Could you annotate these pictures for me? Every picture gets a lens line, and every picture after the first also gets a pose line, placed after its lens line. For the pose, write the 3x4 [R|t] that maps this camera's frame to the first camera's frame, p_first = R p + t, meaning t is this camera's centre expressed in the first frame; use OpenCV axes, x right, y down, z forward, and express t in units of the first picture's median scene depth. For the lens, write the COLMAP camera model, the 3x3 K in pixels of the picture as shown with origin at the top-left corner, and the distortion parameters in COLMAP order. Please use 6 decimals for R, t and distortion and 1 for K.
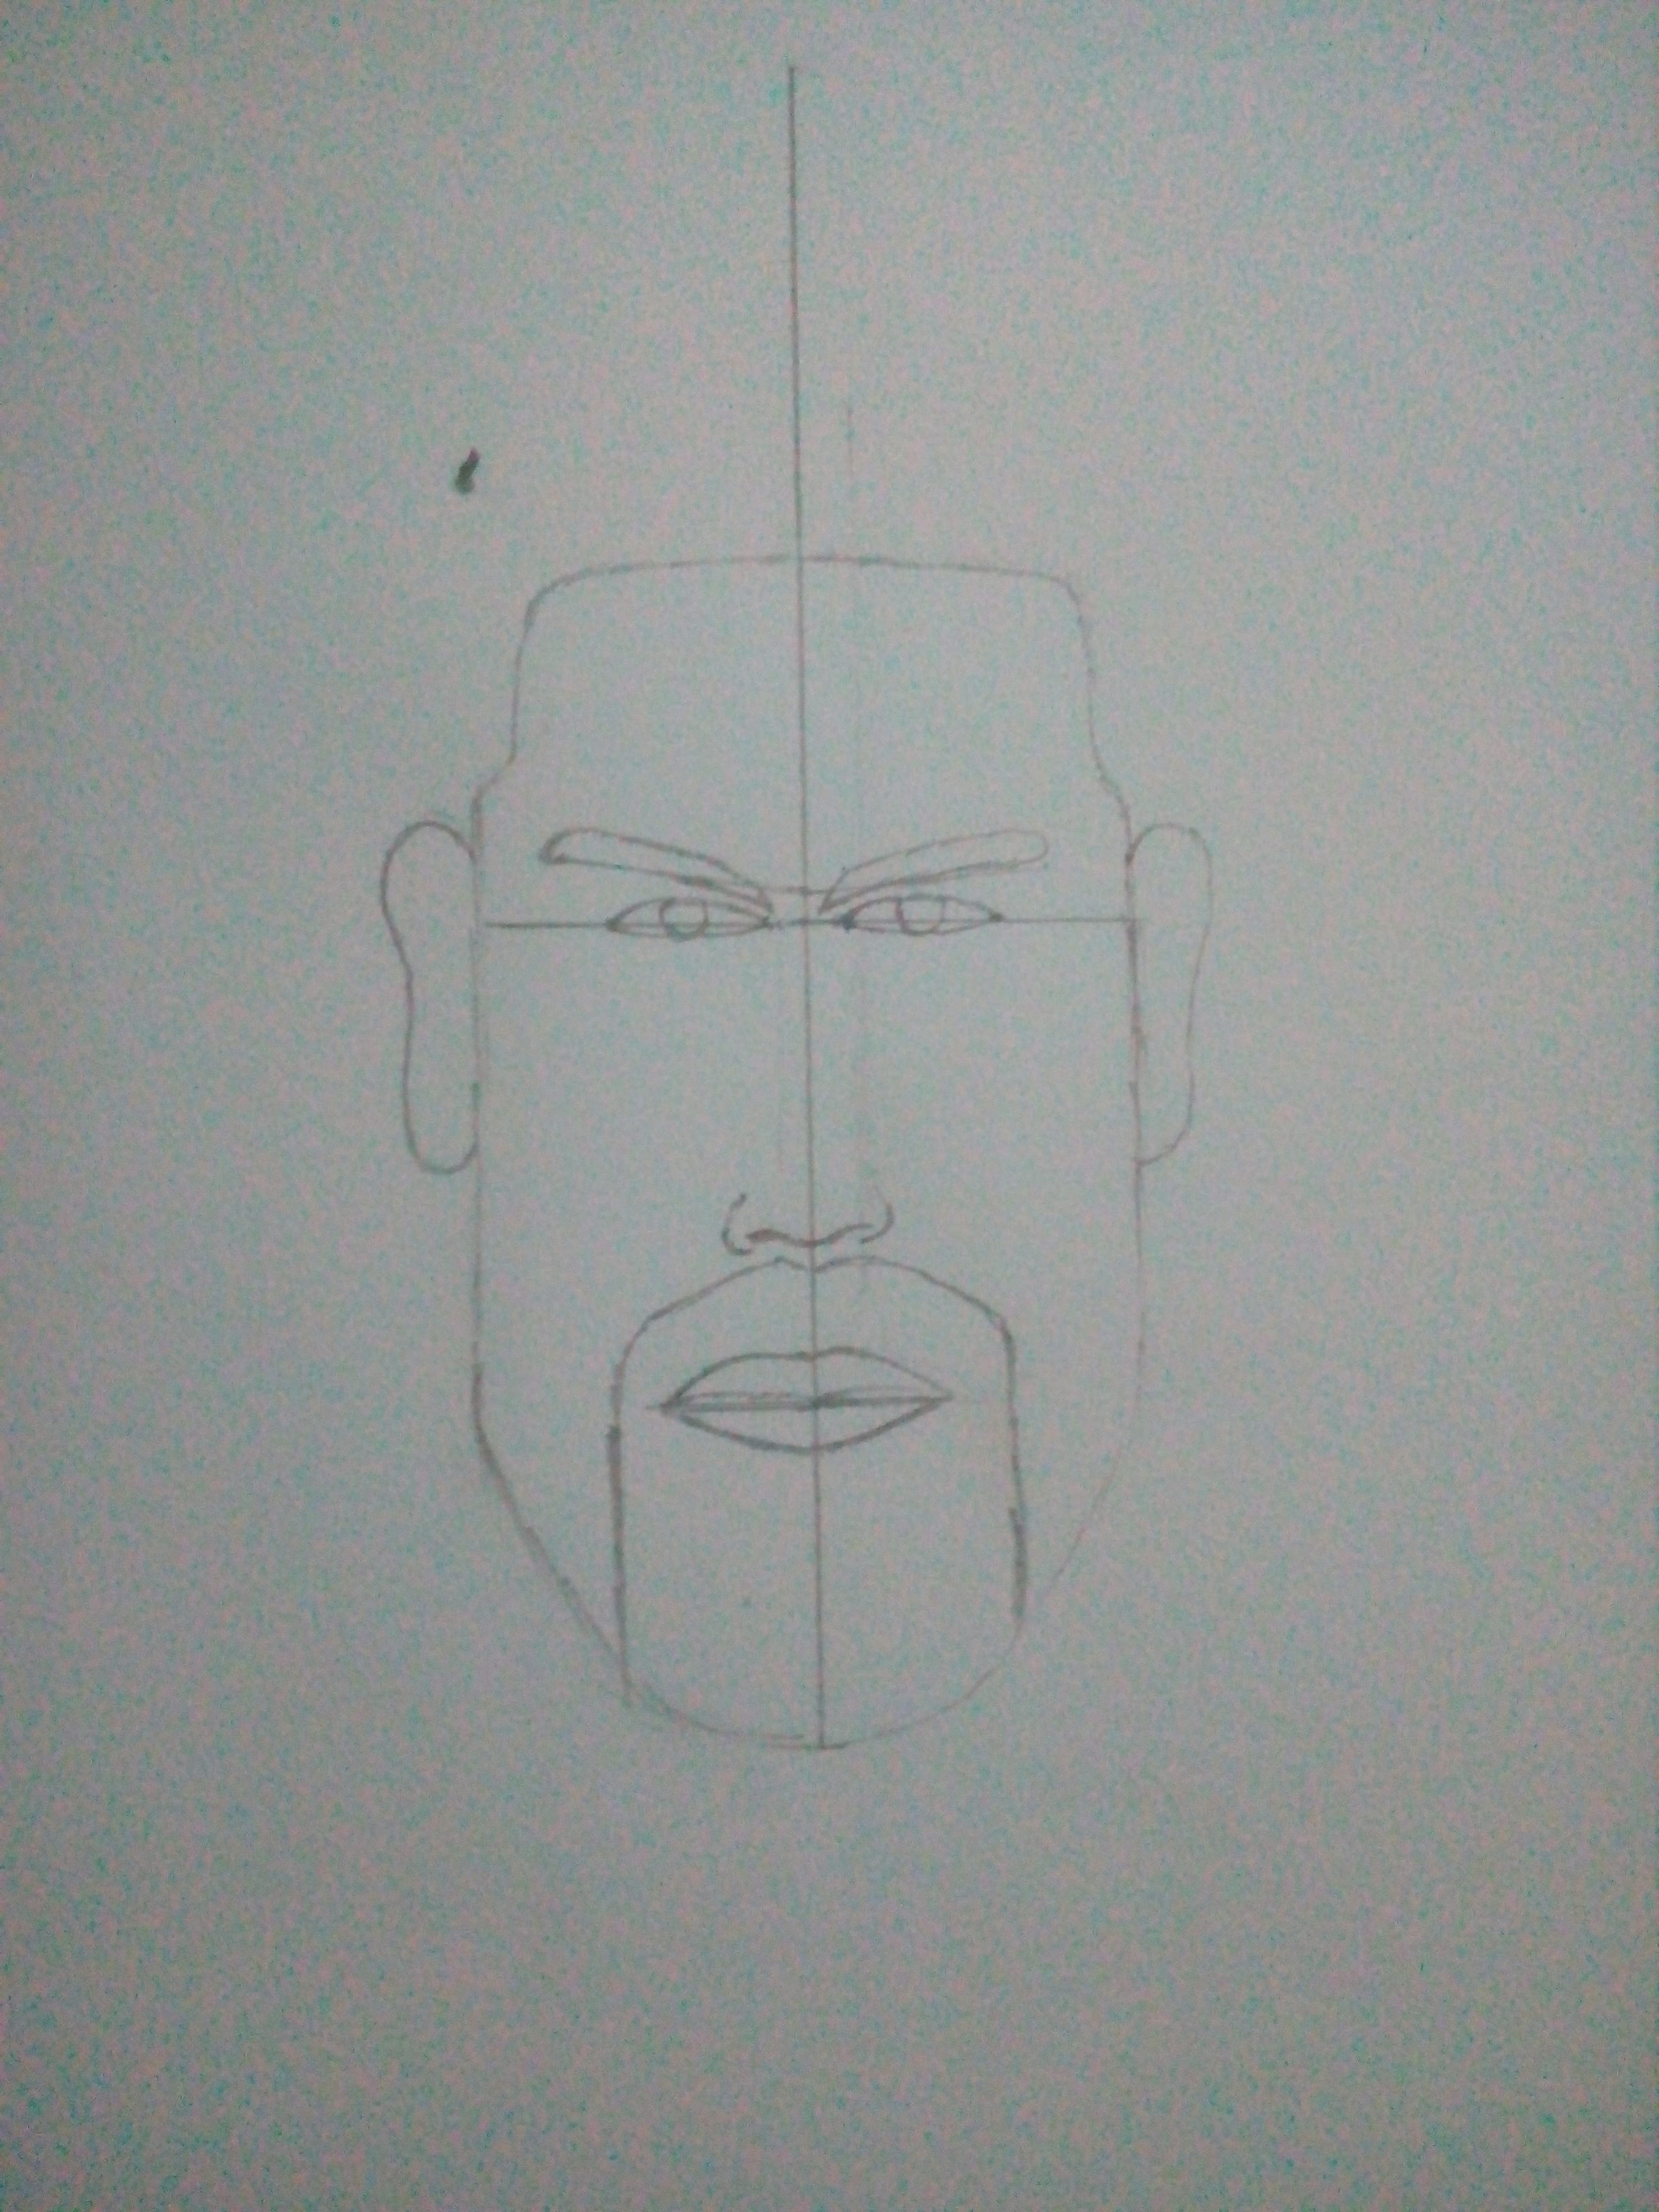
lens RADIAL K [[3266.7, 0, 820.7], [0, 3266.7, 1094.6], [0, 0, 1]] dist [0.302660, 0.000000]
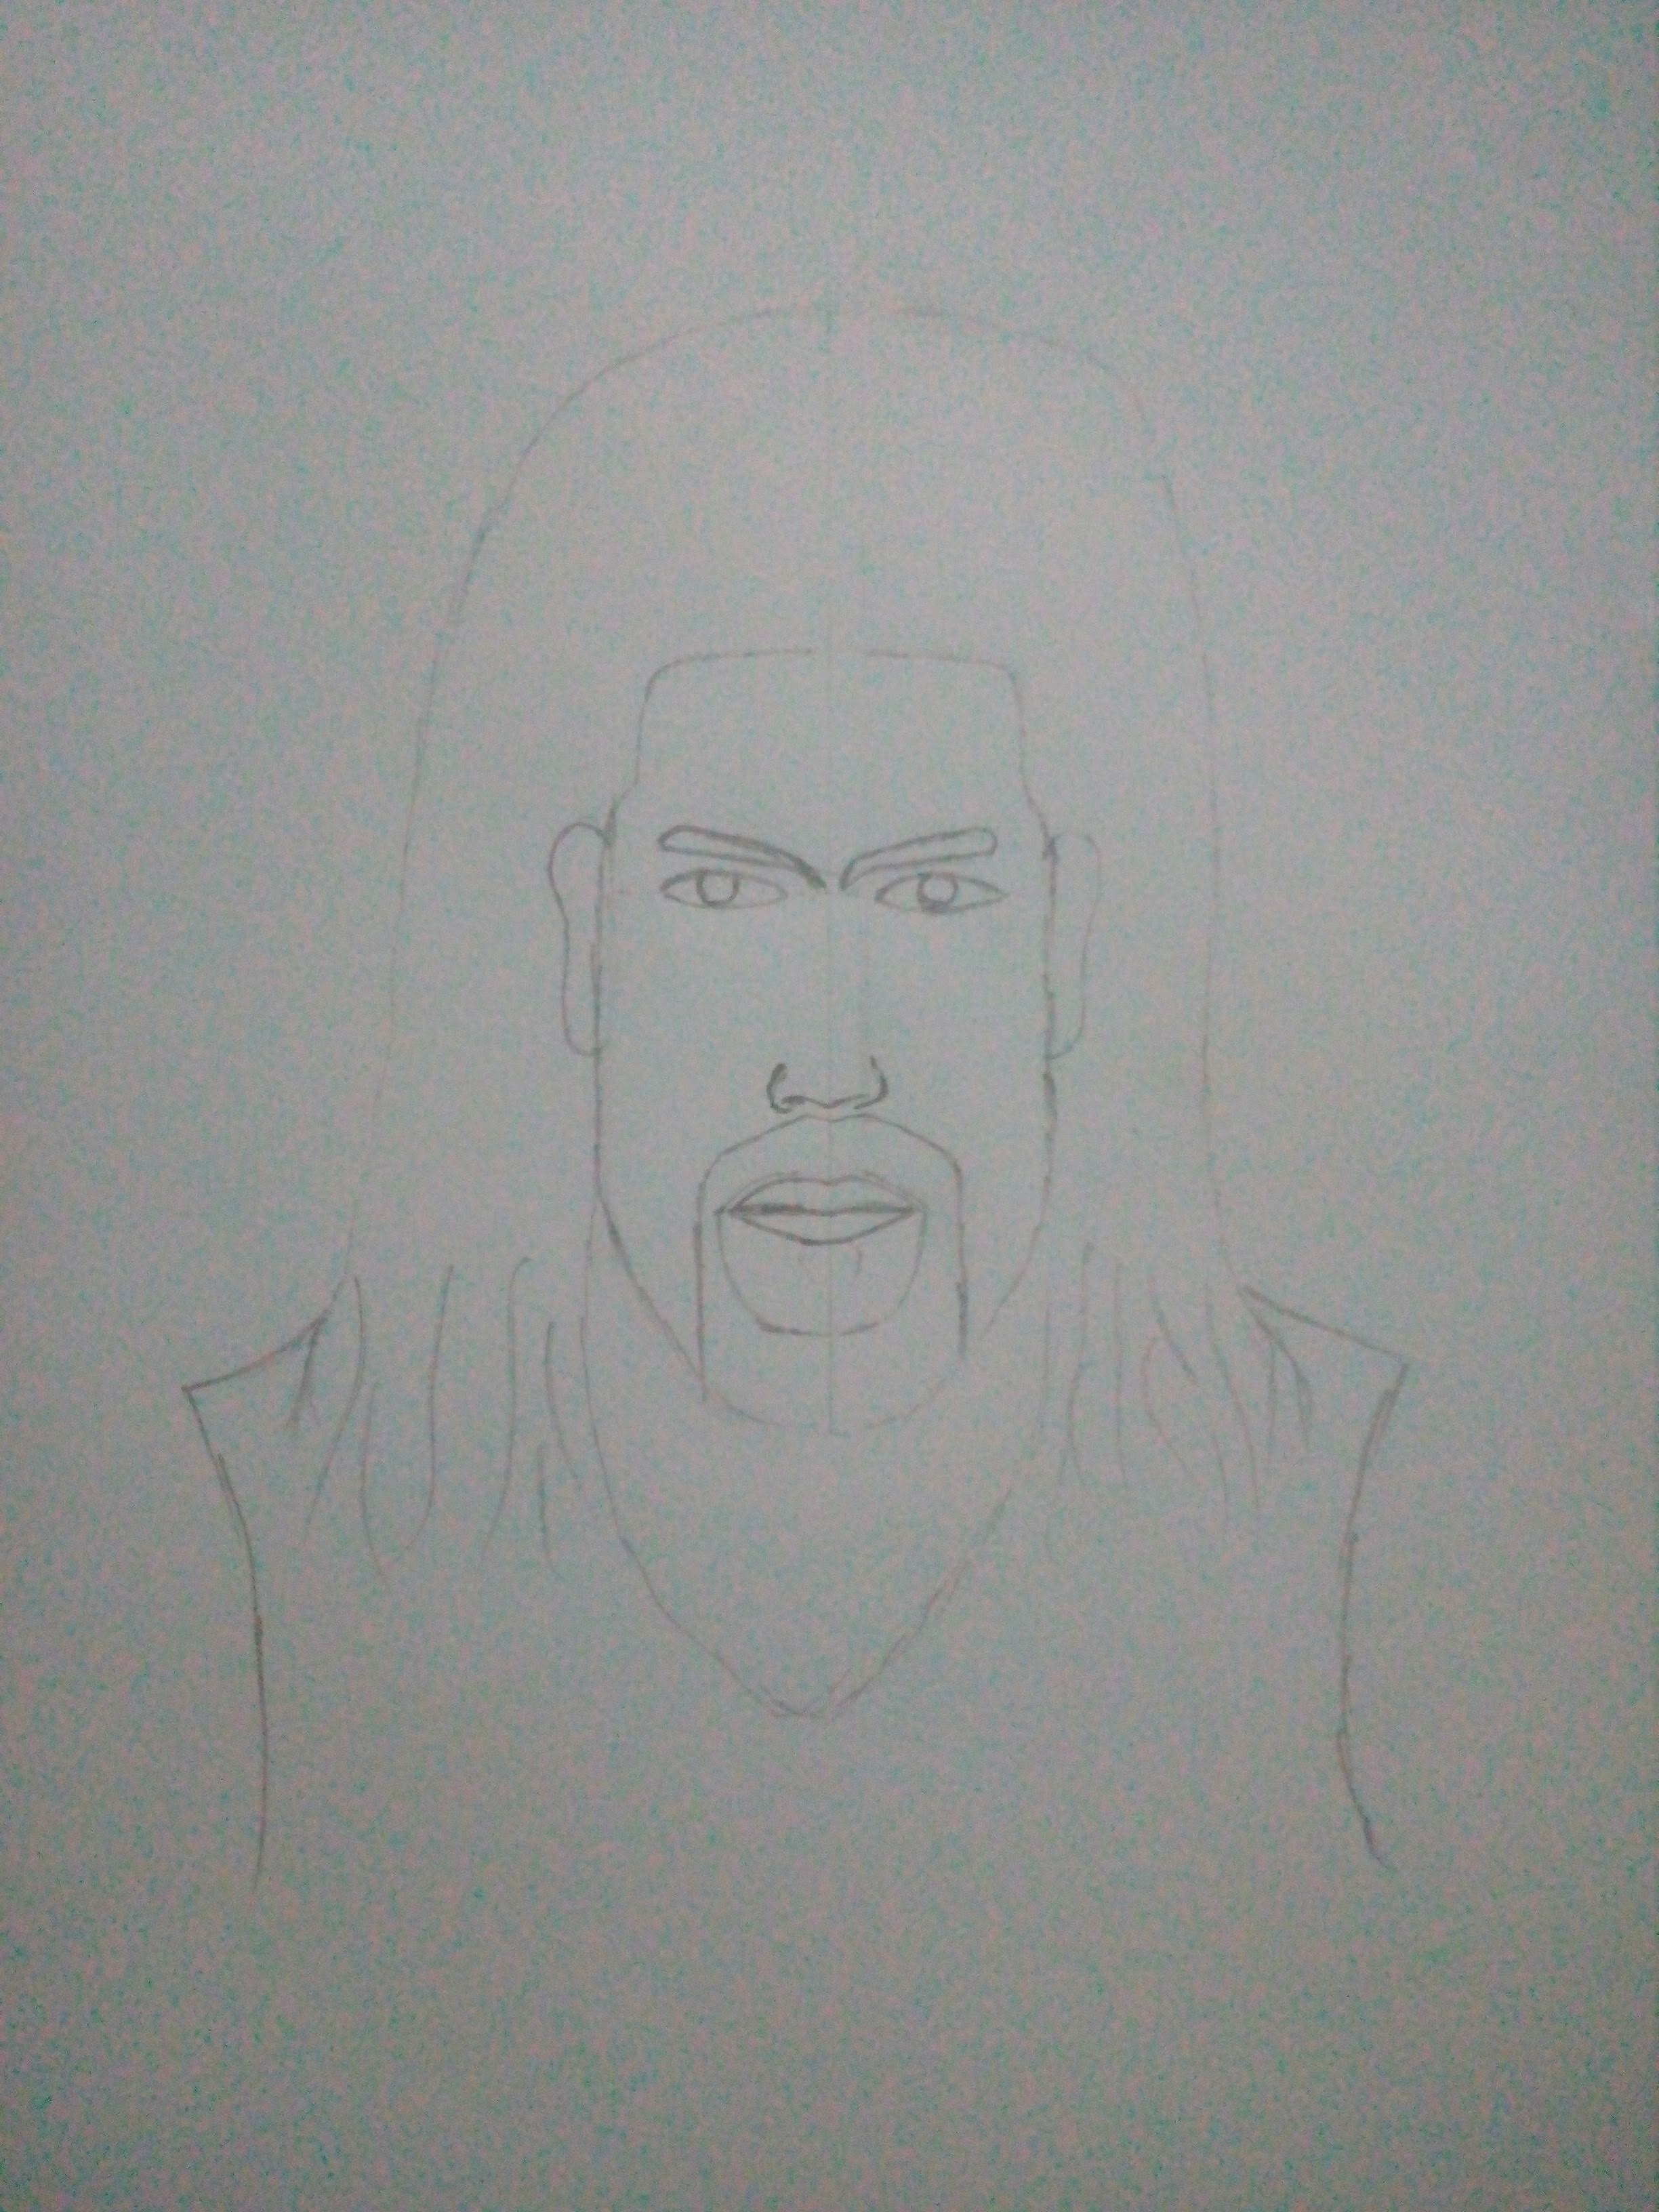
lens RADIAL K [[3266.7, 0, 835.8], [0, 3266.7, 1101.7], [0, 0, 1]] dist [0.302660, 0.000000]
pose [[0.999225, 0.018625, -0.034665, 0.053151], [-0.016785, 0.998473, 0.052632, -0.036390], [0.035593, -0.052009, 0.998012, -0.512837]]
